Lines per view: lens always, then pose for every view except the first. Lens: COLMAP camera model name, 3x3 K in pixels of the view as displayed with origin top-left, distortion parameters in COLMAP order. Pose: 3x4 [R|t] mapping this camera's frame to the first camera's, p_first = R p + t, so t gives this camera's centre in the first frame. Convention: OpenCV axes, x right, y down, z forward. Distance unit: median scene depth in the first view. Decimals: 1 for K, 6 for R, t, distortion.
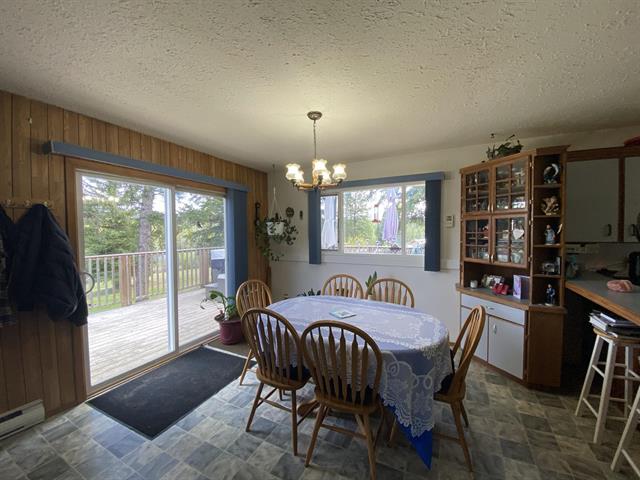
lens RADIAL K [[259.4, 0, 322.0], [0, 259.4, 240.7], [0, 0, 1]] dist [-0.010491, -0.007552]
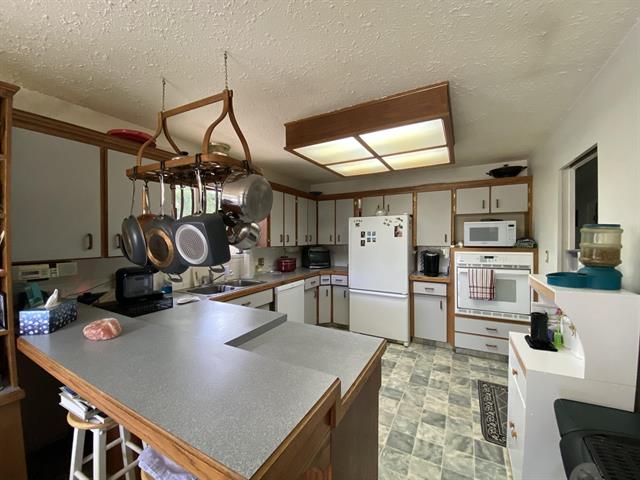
lens RADIAL K [[259.4, 0, 320.7], [0, 259.4, 237.5], [0, 0, 1]] dist [-0.010491, -0.007552]
pose [[0.021874, -0.007001, 0.999736, 0.415188], [0.030647, 0.999510, 0.006329, -0.037920], [-0.999291, 0.030500, 0.022078, 0.318682]]
